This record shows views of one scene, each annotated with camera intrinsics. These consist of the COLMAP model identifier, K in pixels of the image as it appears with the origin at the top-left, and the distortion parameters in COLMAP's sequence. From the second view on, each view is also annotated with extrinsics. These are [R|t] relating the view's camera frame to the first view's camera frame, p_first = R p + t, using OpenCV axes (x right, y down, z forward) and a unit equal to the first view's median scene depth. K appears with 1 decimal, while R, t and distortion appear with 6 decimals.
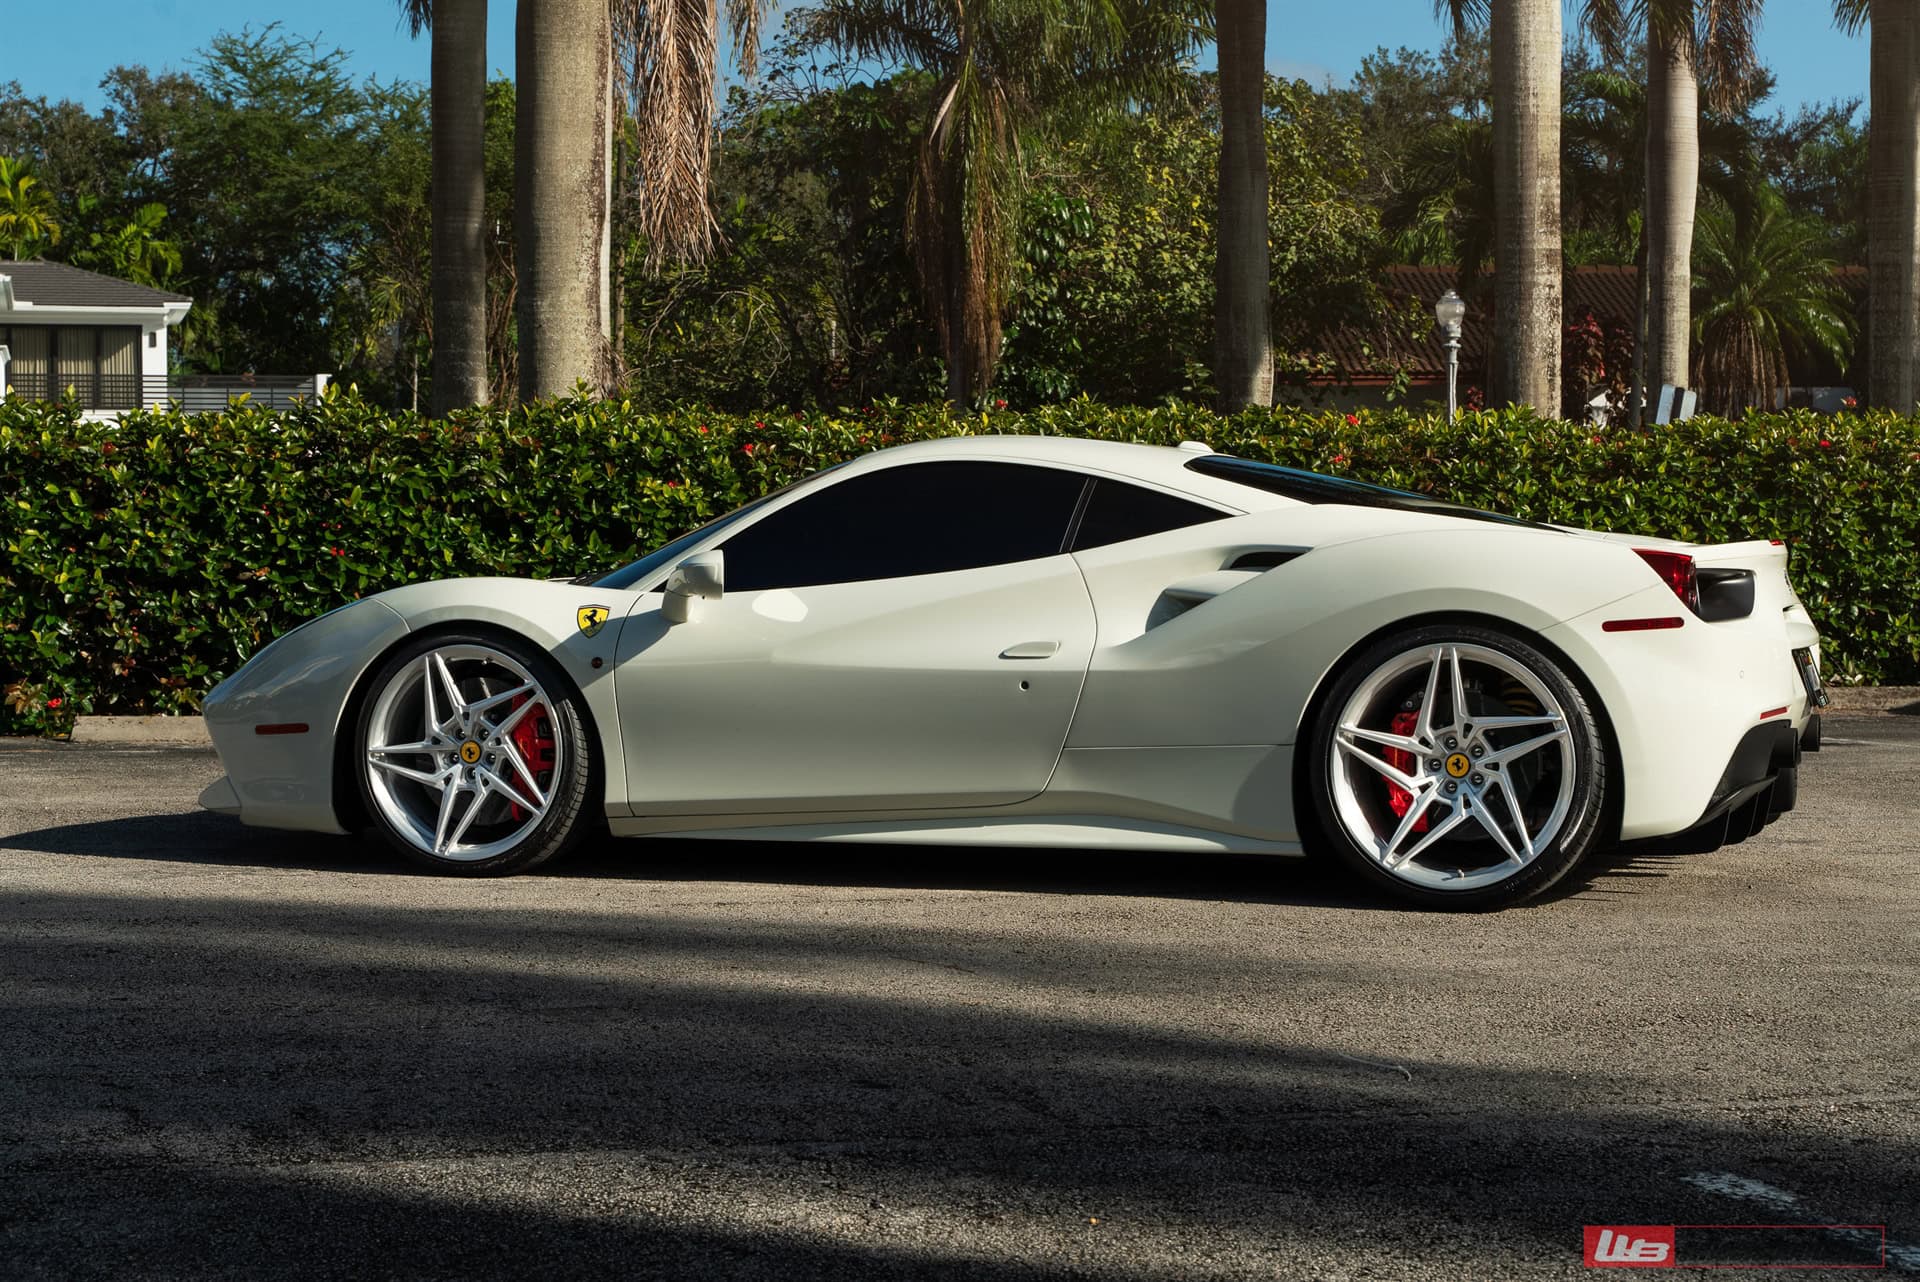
lens RADIAL K [[3575.9, 0, 976.6], [0, 3575.9, 646.7], [0, 0, 1]] dist [0.015860, 0.000000]
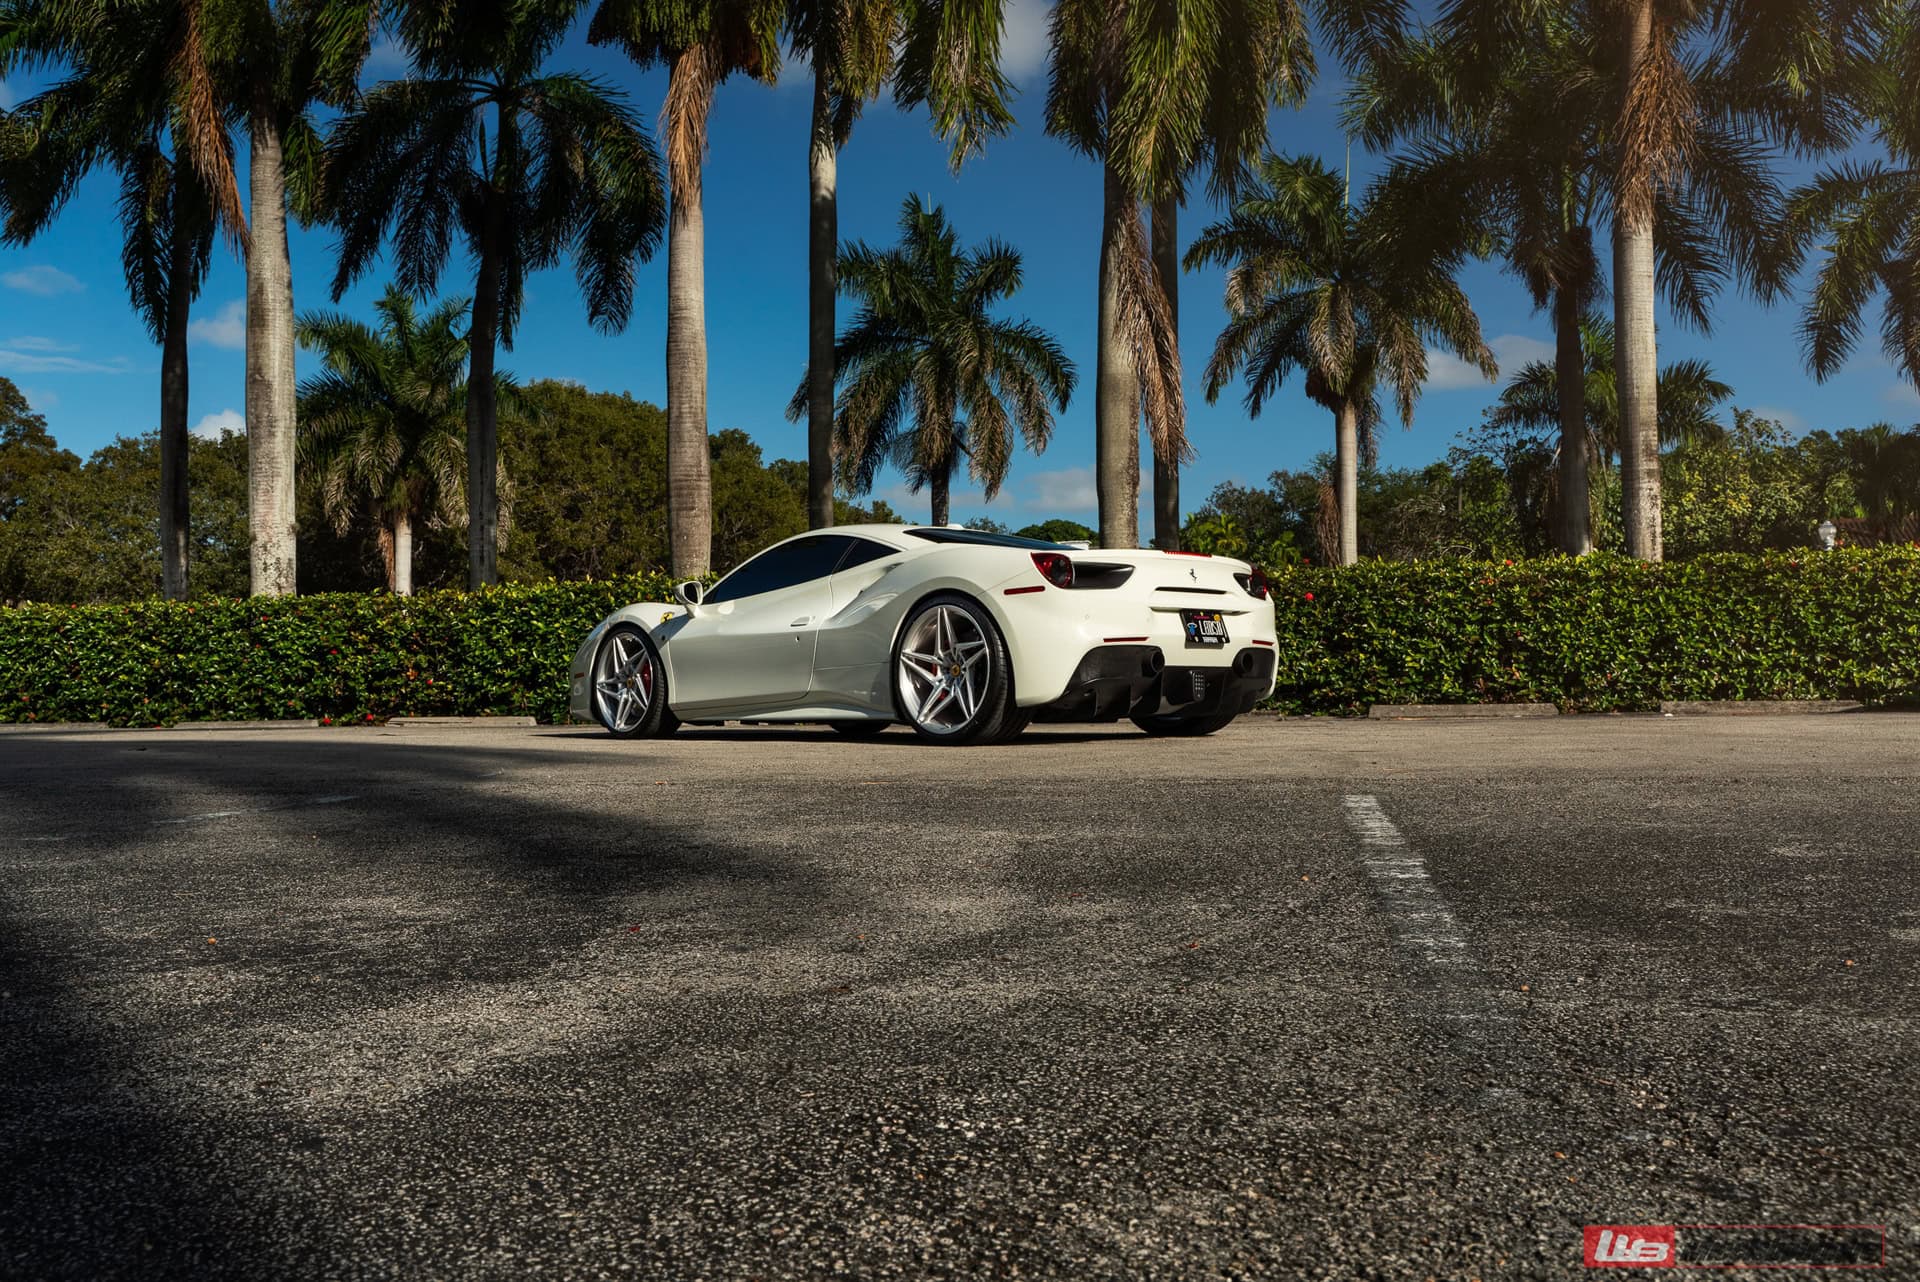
lens RADIAL K [[1639.7, 0, 967.3], [0, 1639.7, 648.5], [0, 0, 1]] dist [-0.008163, 0.012482]
pose [[0.892731, -0.025259, -0.449882, 0.234278], [-0.000757, 0.998342, -0.057554, 0.031592], [0.450590, 0.051721, 0.891232, 0.096894]]
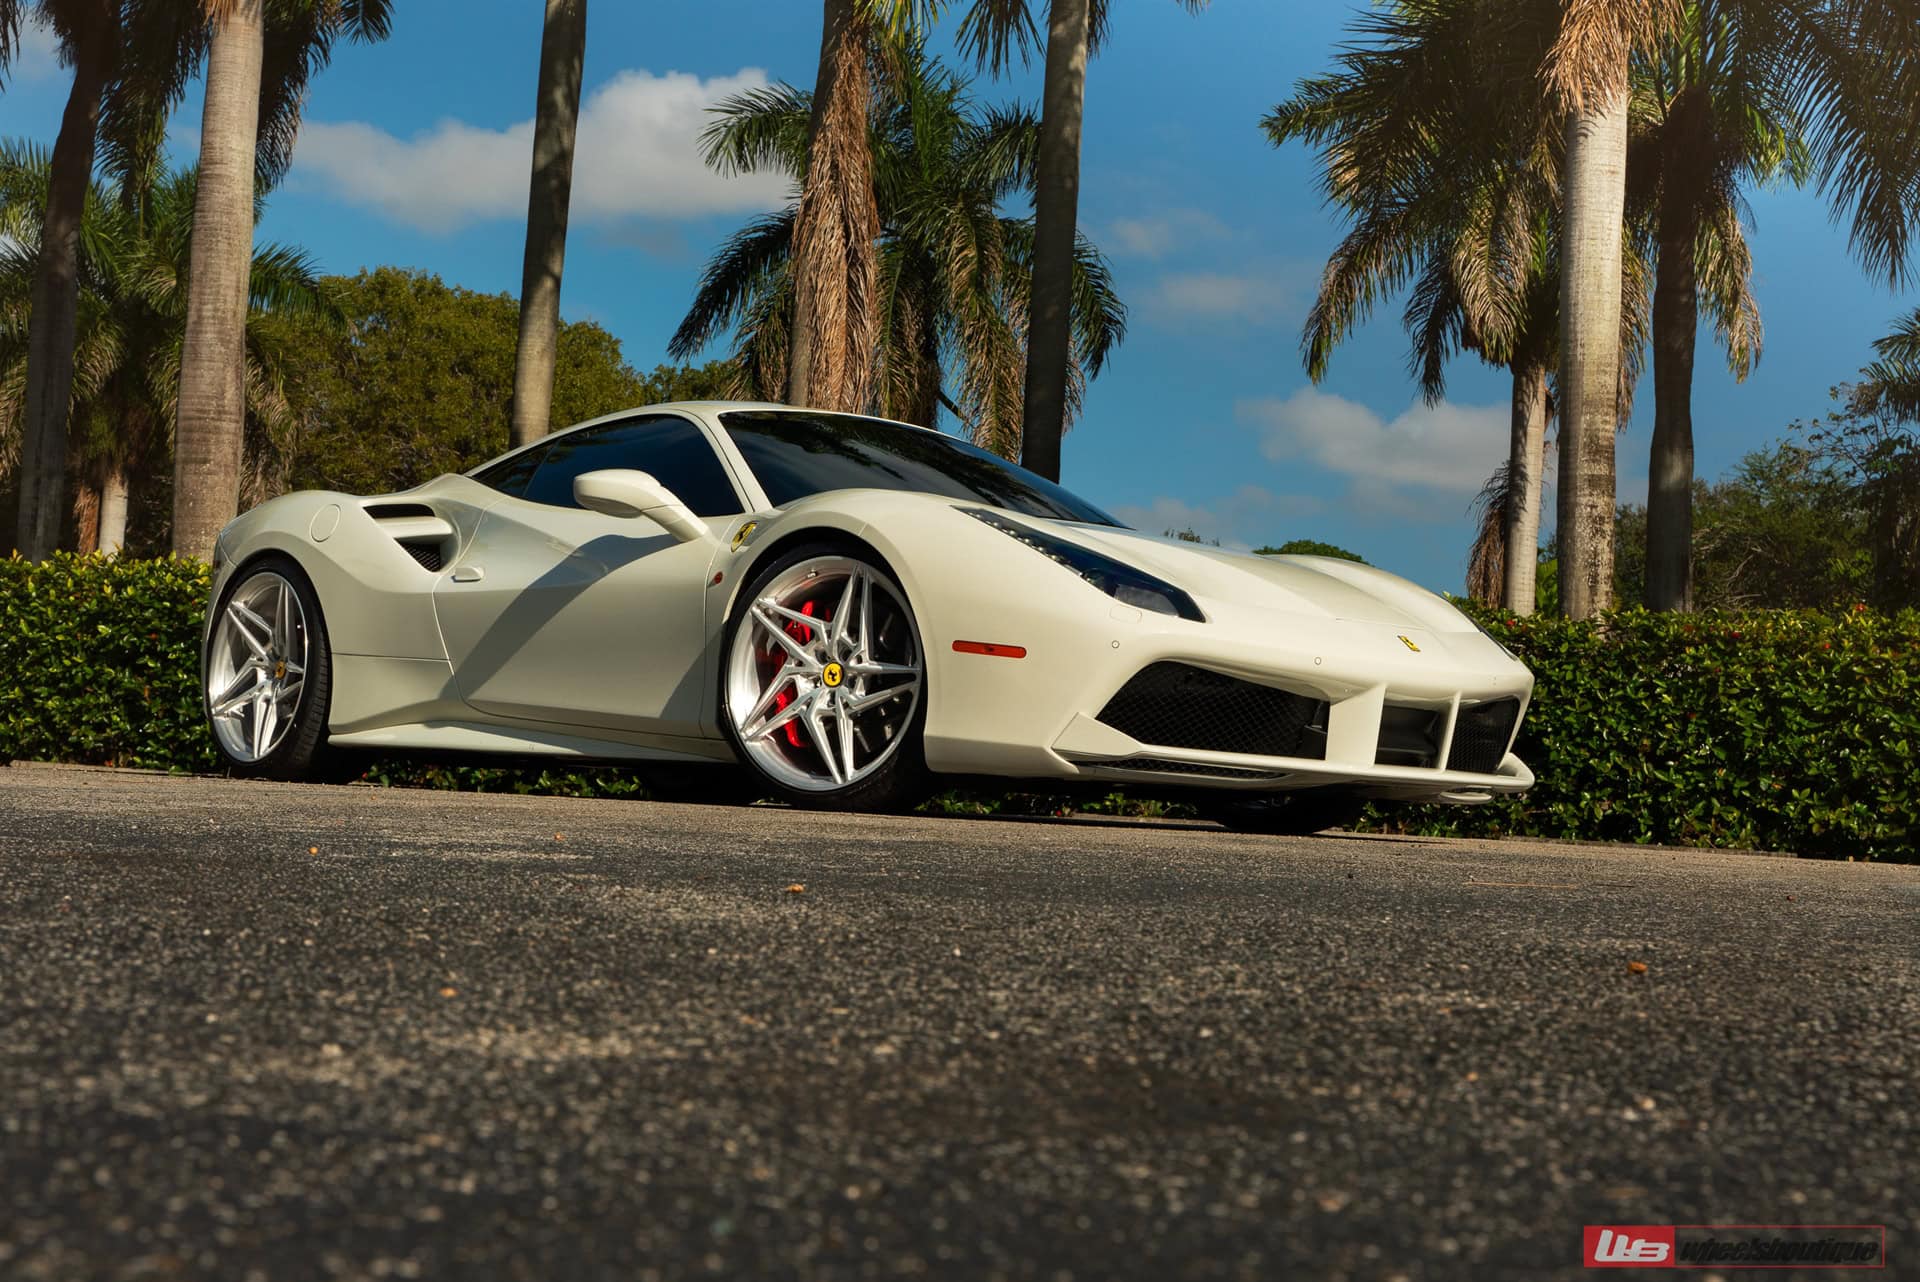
lens RADIAL K [[2776.5, 0, 959.8], [0, 2776.5, 641.0], [0, 0, 1]] dist [-0.004069, 0.000000]
pose [[0.836142, 0.009545, -0.548431, 0.506777], [-0.072009, 0.993105, -0.092500, 0.042987], [0.543766, 0.116835, 0.831064, 0.149056]]
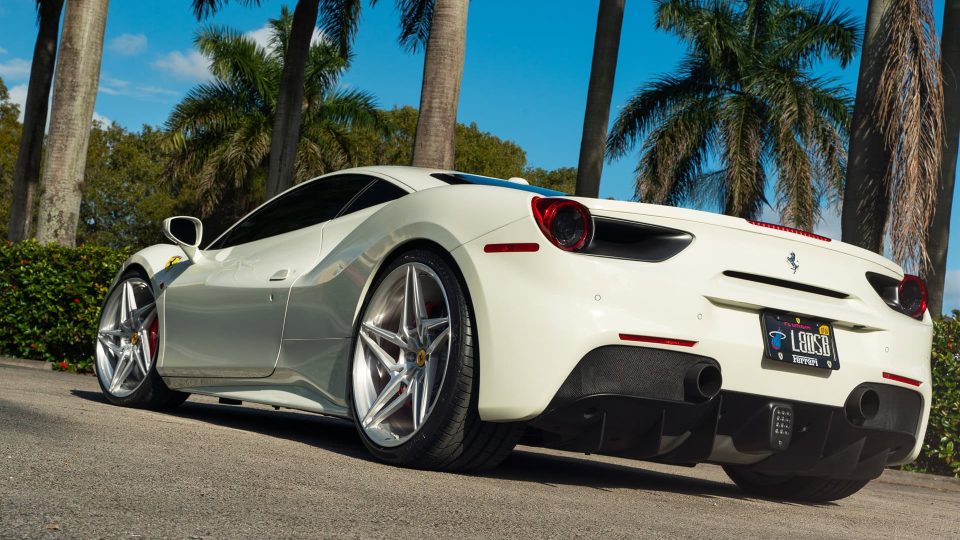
lens RADIAL K [[1417.6, 0, 463.0], [0, 1417.6, 272.2], [0, 0, 1]] dist [0.023361, 0.000000]
pose [[0.768348, 0.035935, -0.639023, 0.211622], [-0.138185, 0.984188, -0.110806, 0.025636], [0.624937, 0.173441, 0.761164, 0.263707]]
